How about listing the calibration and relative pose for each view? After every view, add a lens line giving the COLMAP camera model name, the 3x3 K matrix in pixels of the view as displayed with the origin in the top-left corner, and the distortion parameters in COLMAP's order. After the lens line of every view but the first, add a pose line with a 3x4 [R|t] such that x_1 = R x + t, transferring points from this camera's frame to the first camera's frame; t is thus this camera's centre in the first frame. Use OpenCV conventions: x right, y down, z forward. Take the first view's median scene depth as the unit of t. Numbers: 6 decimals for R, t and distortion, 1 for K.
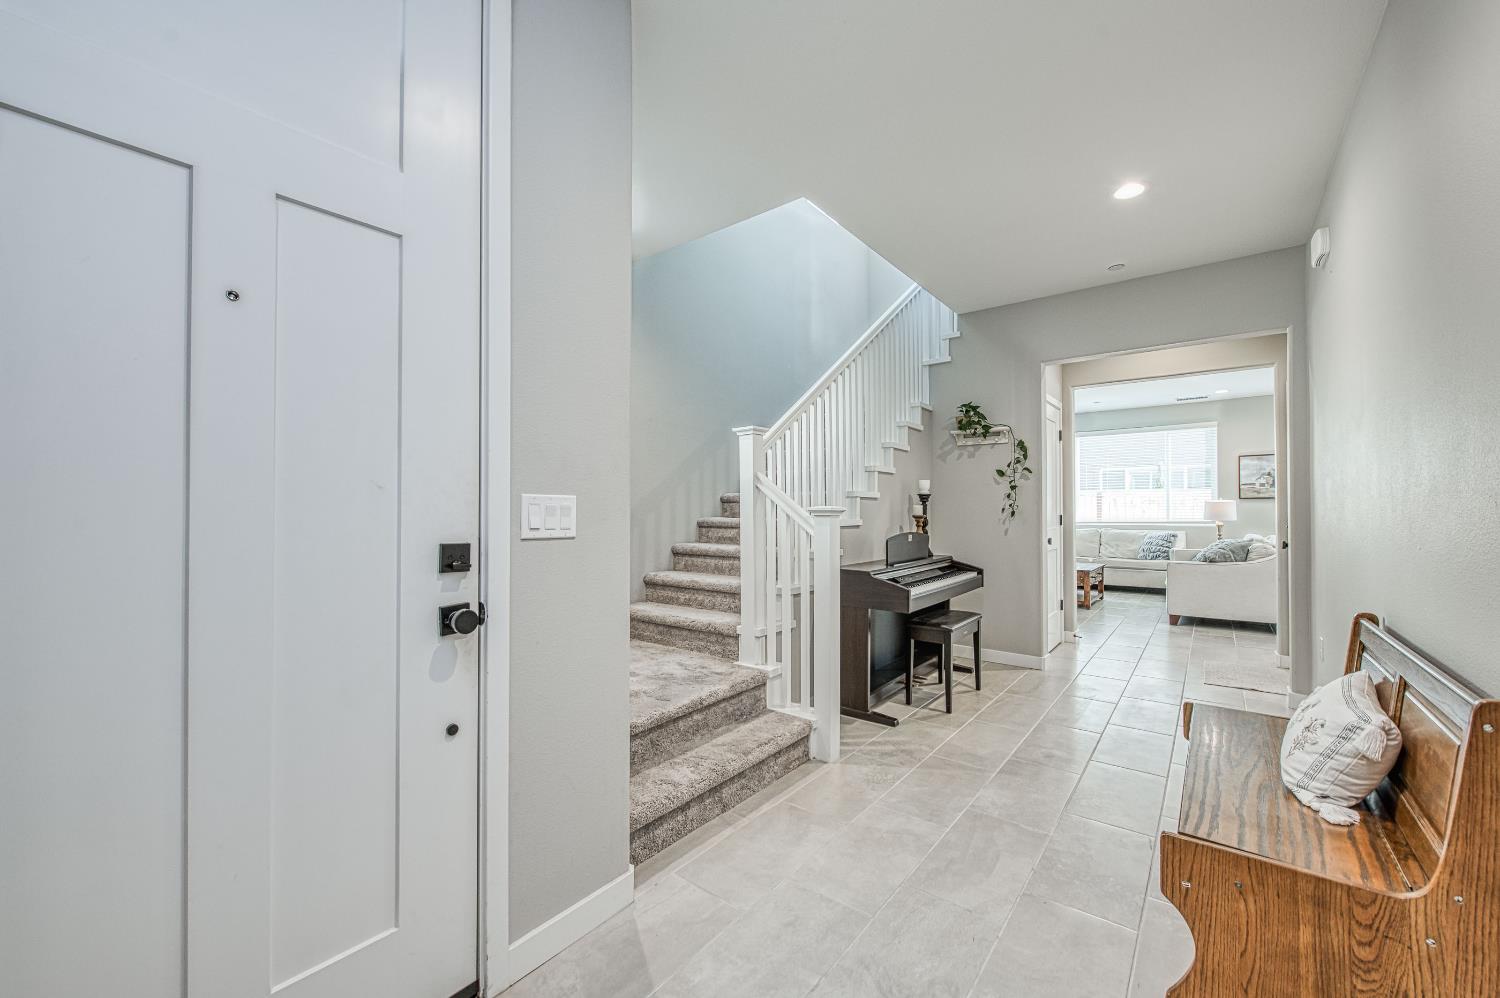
lens RADIAL K [[586.0, 0, 738.9], [0, 586.0, 497.3], [0, 0, 1]] dist [-0.021417, 0.000006]
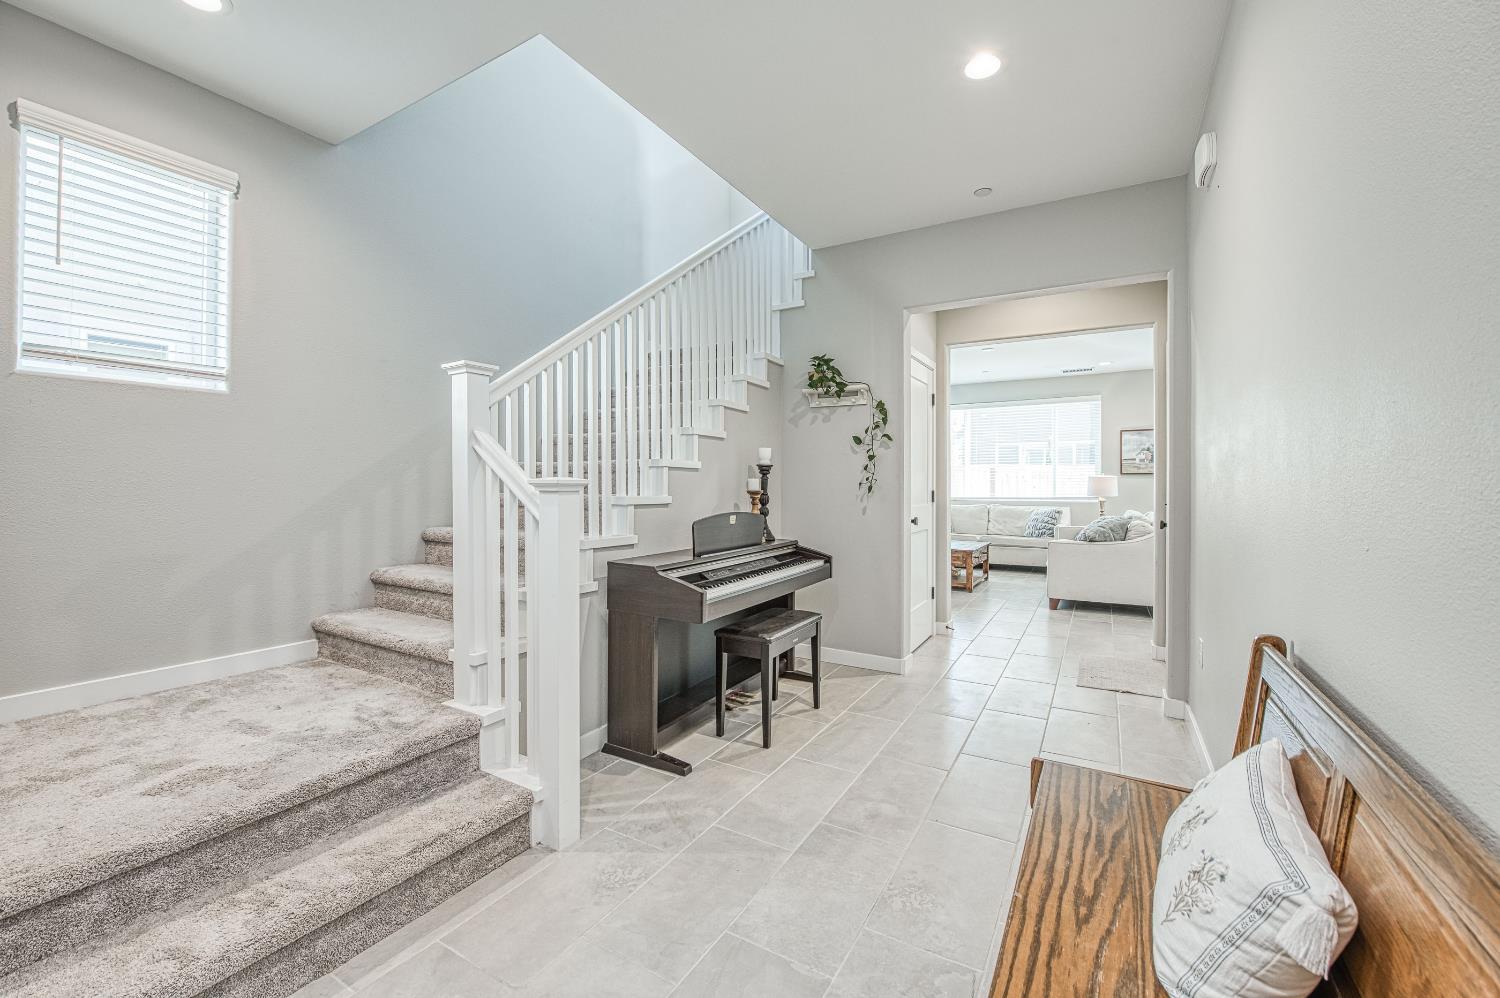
lens RADIAL K [[586.0, 0, 749.8], [0, 586.0, 474.4], [0, 0, 1]] dist [-0.021417, 0.000006]
pose [[0.990042, 0.007350, 0.140579, 0.233655], [-0.008137, 0.999954, 0.005021, 0.005570], [-0.140536, -0.006115, 0.990057, 0.247936]]
